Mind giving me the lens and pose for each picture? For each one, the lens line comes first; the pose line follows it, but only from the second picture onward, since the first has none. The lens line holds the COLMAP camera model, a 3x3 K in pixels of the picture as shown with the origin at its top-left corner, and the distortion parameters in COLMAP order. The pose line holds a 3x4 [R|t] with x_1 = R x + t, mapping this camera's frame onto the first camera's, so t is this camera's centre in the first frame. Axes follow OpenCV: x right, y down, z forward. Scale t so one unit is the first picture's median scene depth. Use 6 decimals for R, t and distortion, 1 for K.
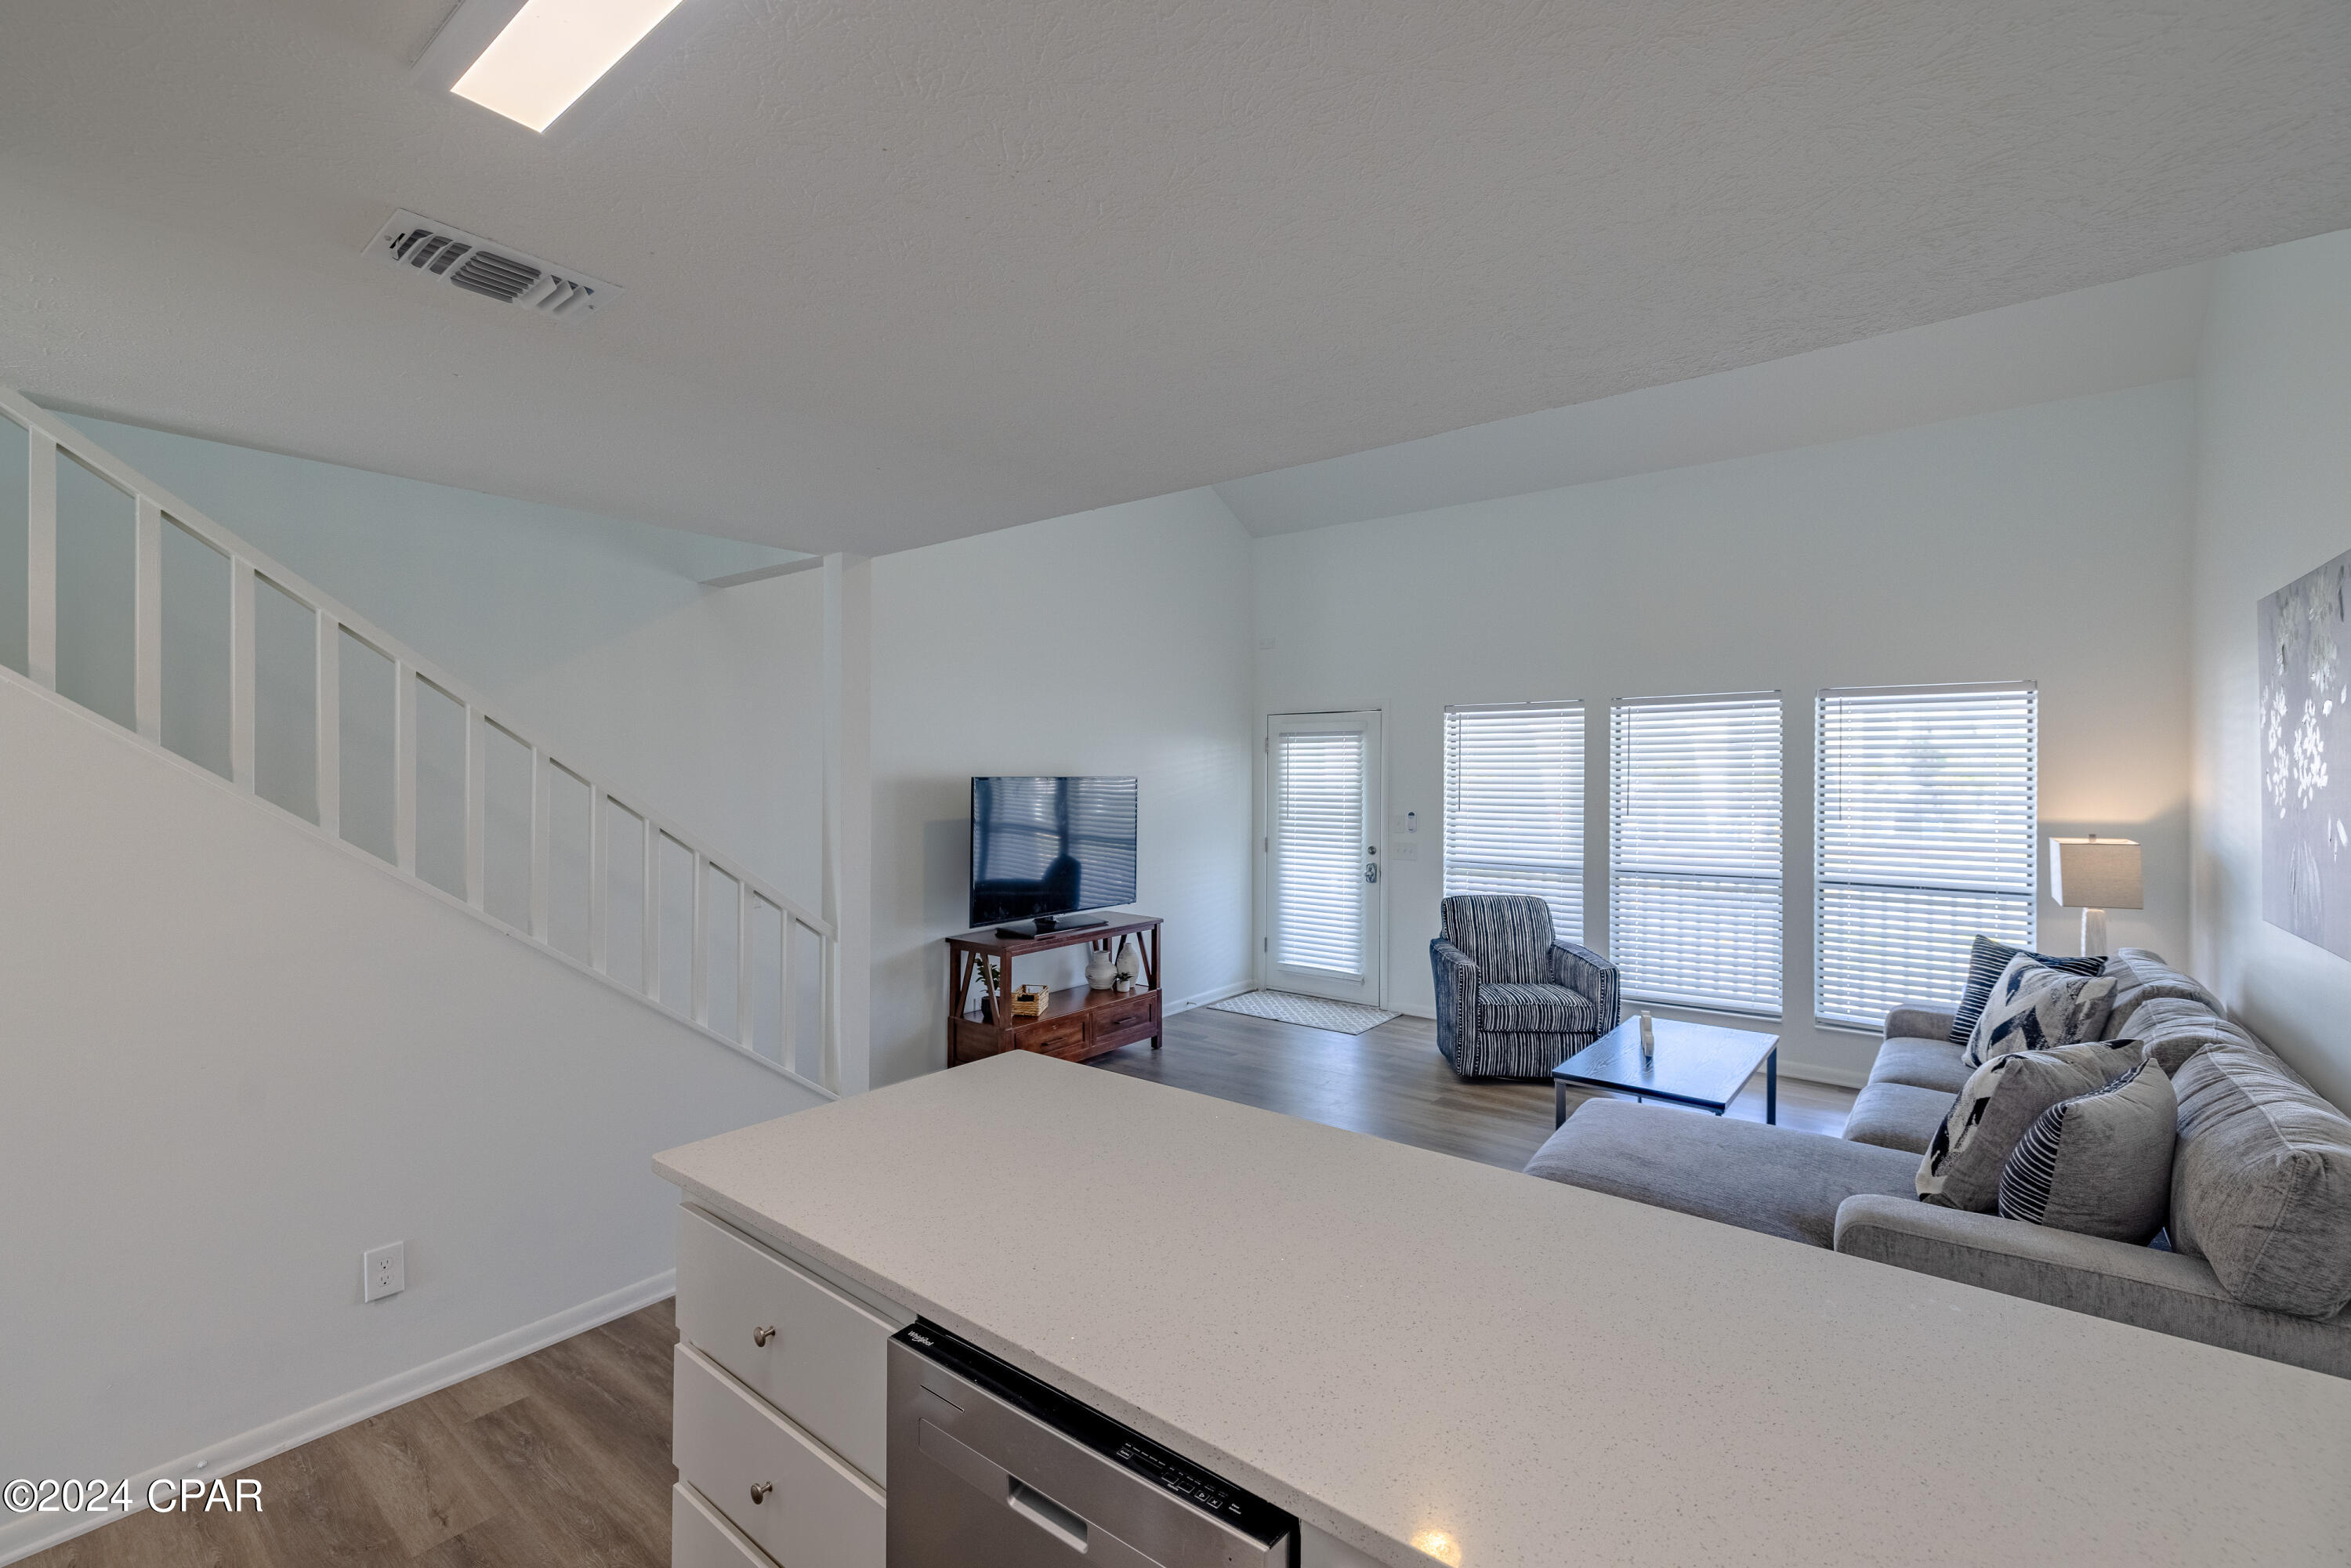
lens RADIAL K [[1012.3, 0, 1163.6], [0, 1012.3, 771.4], [0, 0, 1]] dist [0.000067, 0.000047]
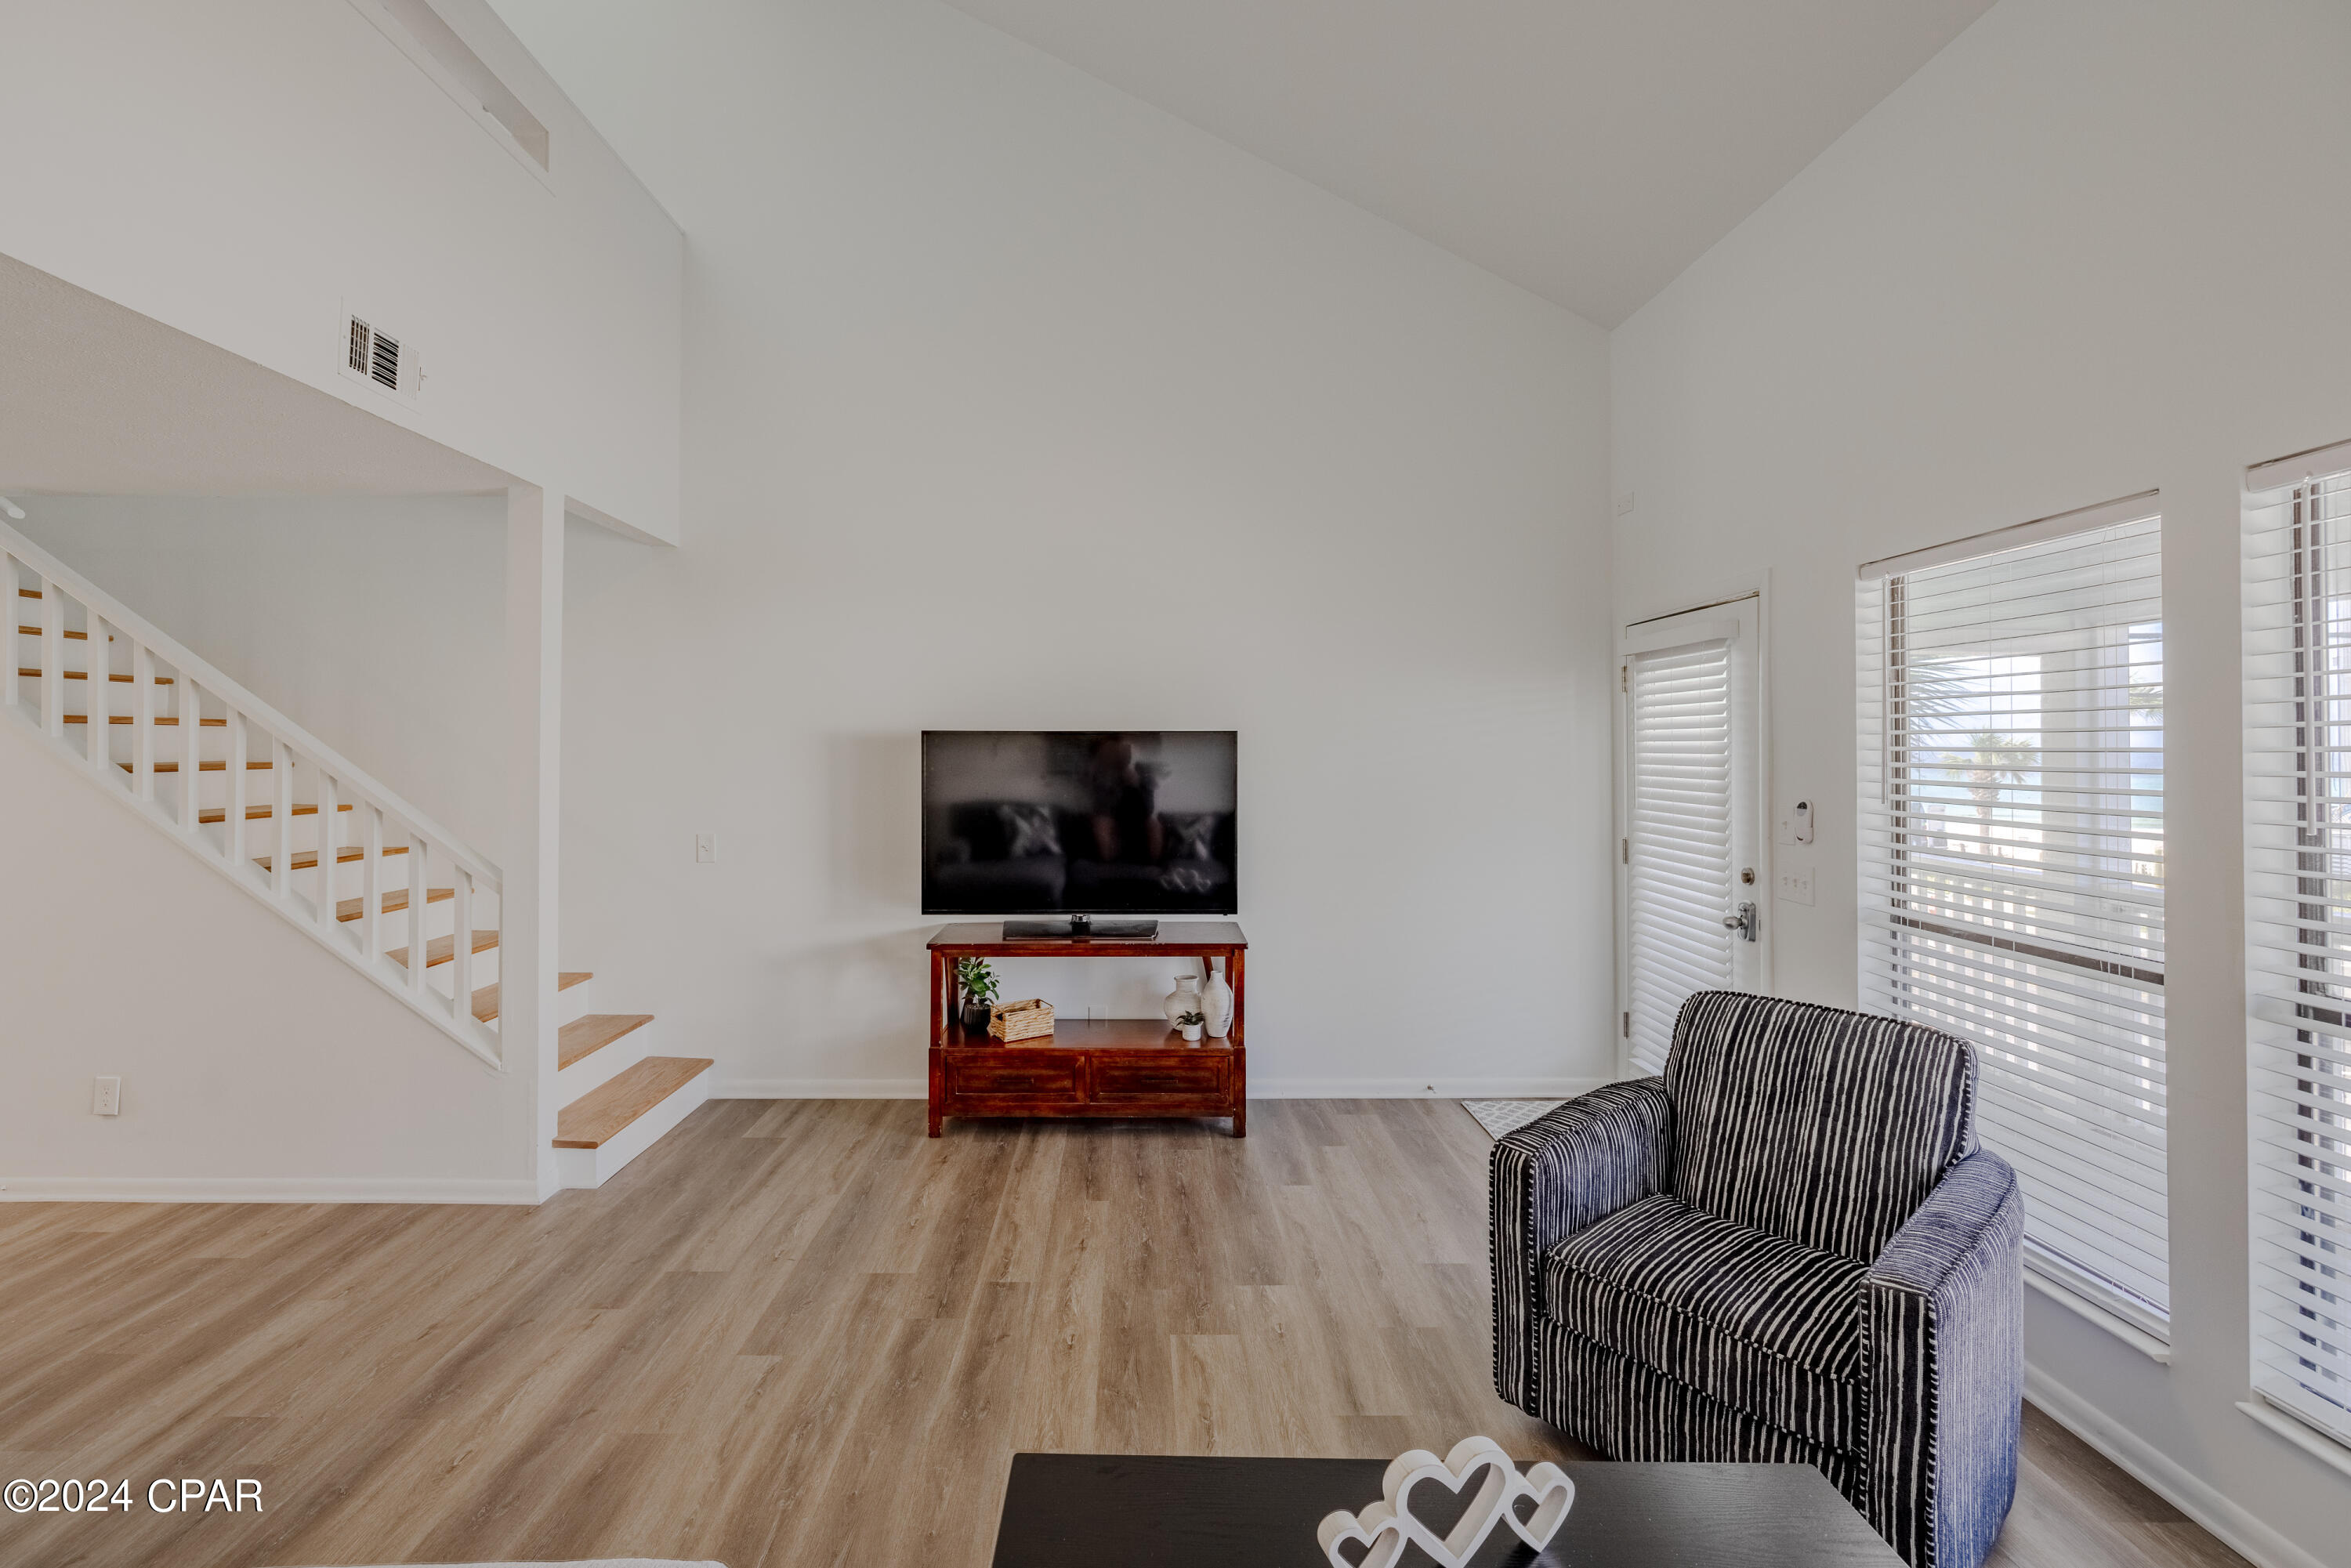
lens RADIAL K [[1012.3, 0, 1142.8], [0, 1012.3, 727.2], [0, 0, 1]] dist [0.000067, 0.000047]
pose [[0.620300, -0.019381, -0.784125, 0.525975], [0.000765, 0.999709, -0.024104, 0.020786], [0.784365, 0.014352, 0.620134, 0.578433]]
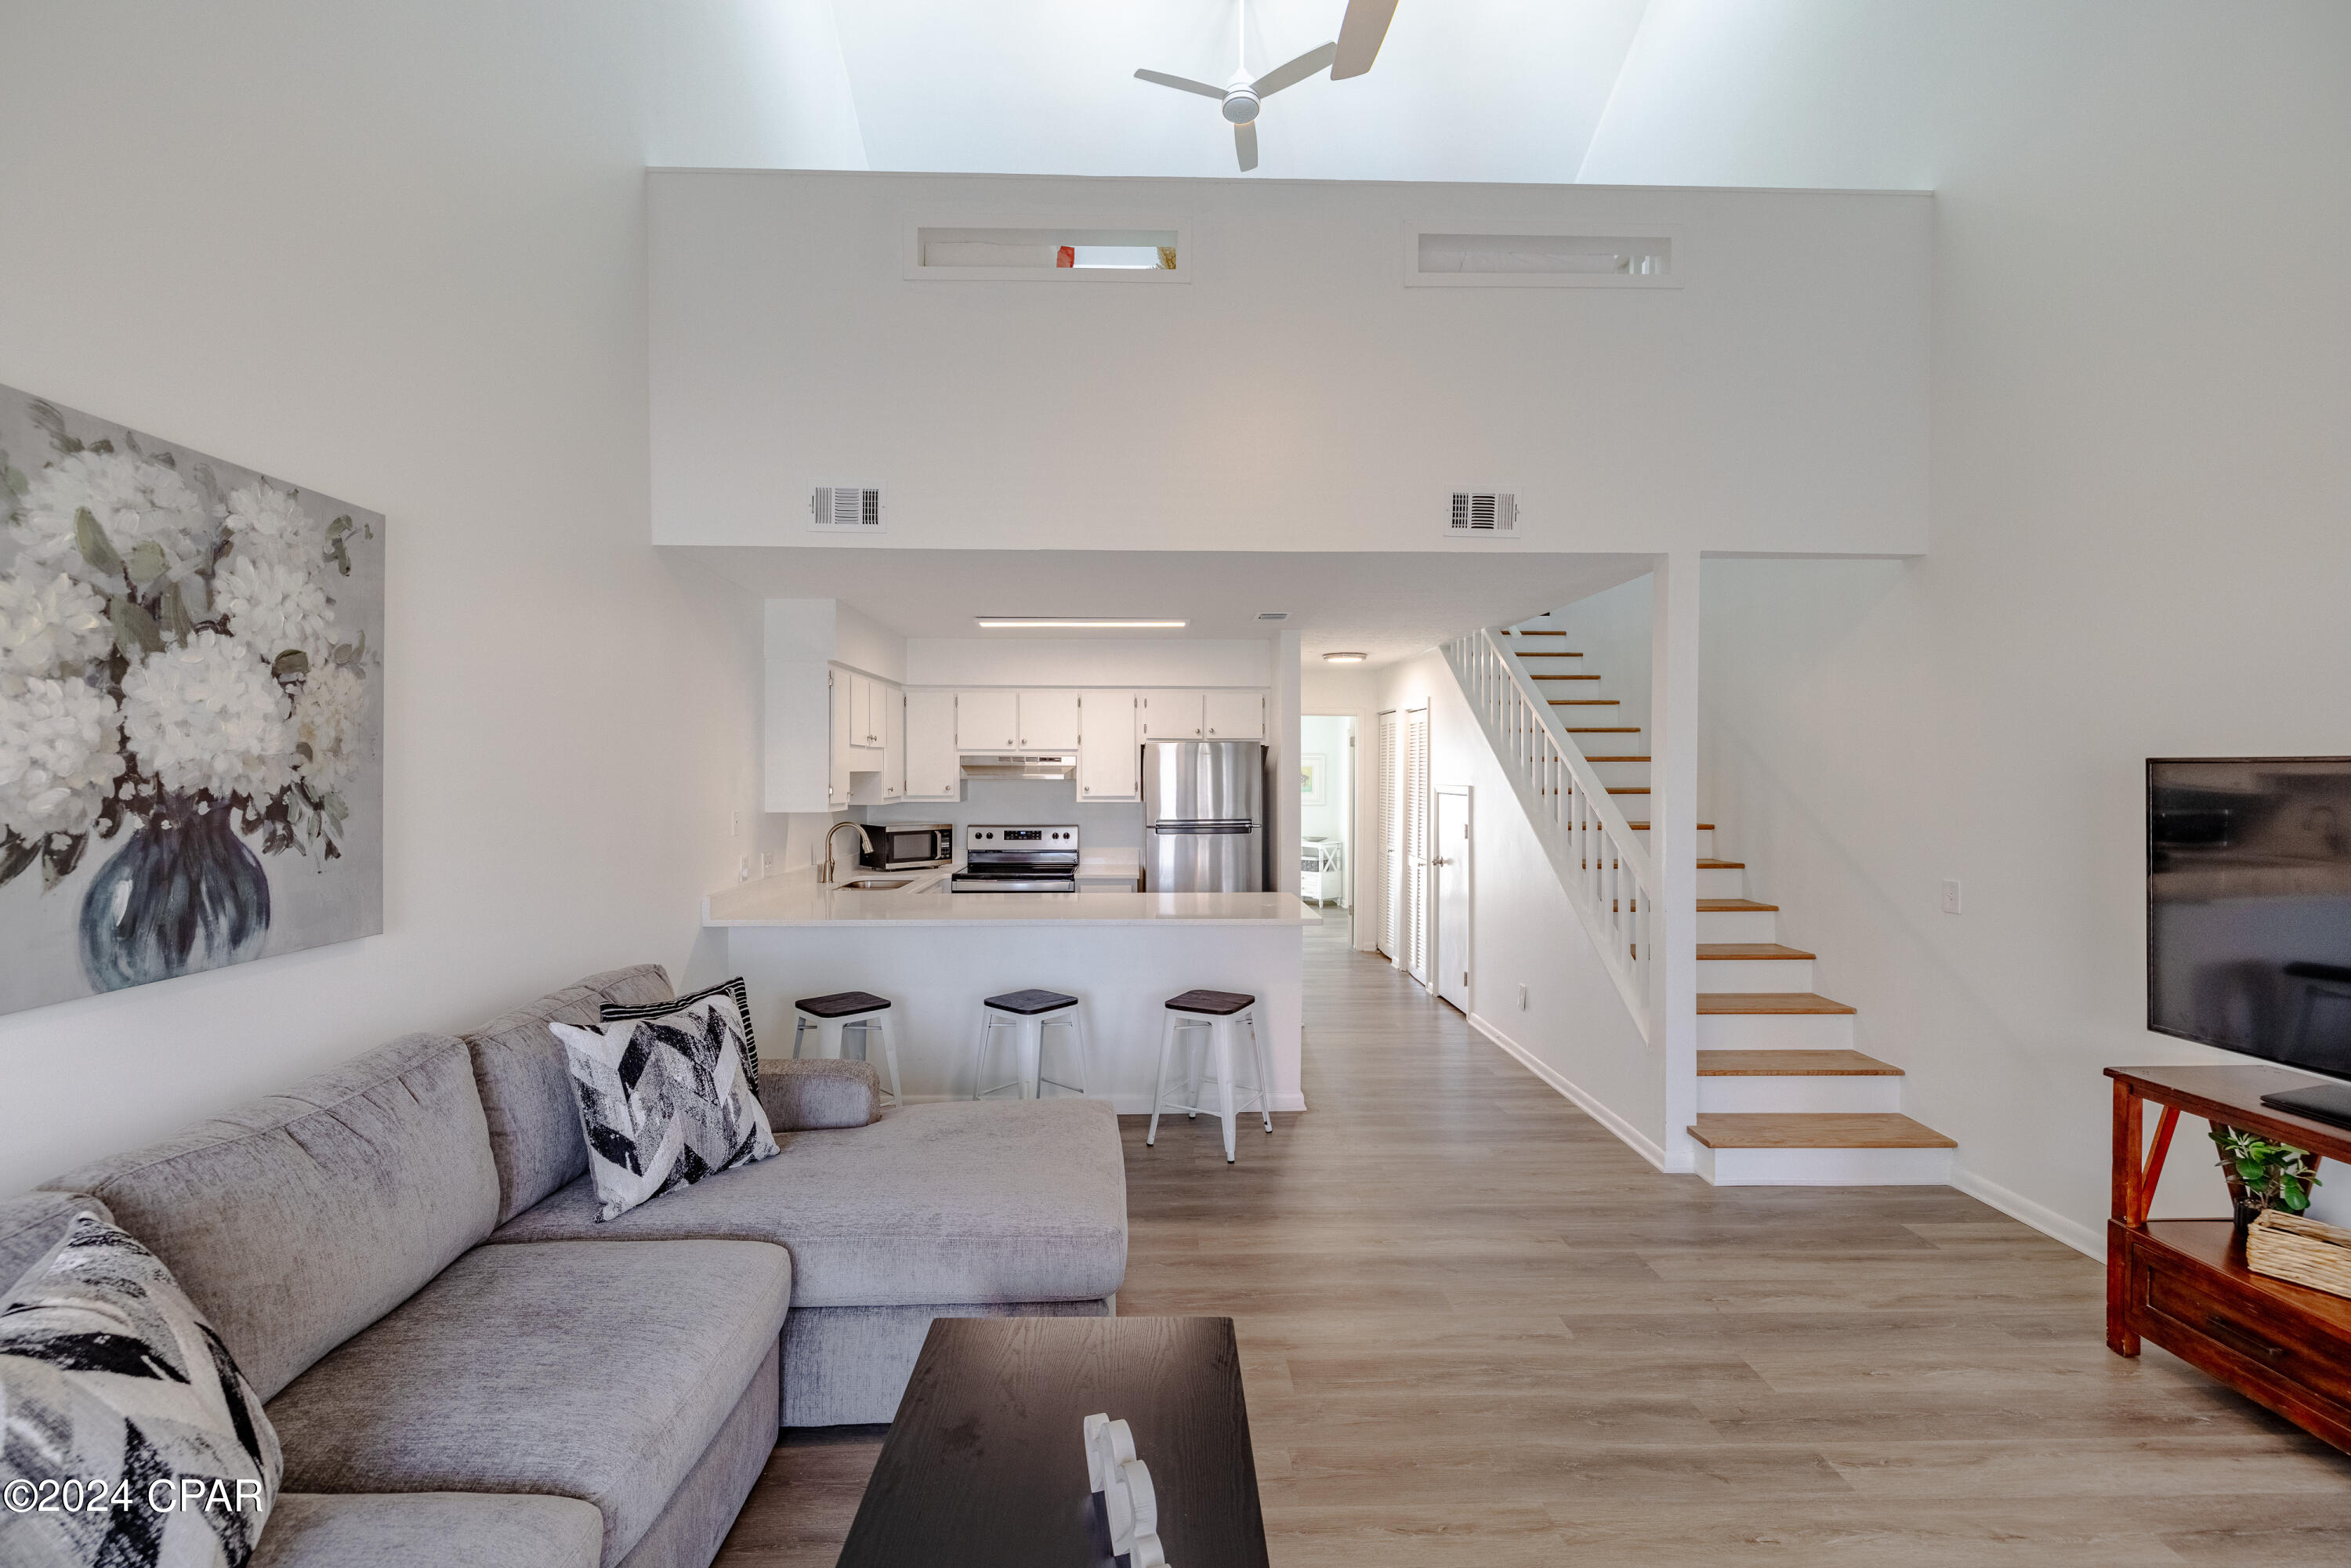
lens RADIAL K [[987.0, 0, 1149.8], [0, 987.0, 783.2], [0, 0, 1]] dist [0.000042, -0.001267]
pose [[-0.778685, 0.003745, -0.627404, 0.531242], [-0.002803, 0.999951, 0.009448, 0.014309], [0.627409, 0.009115, -0.778636, 0.991603]]
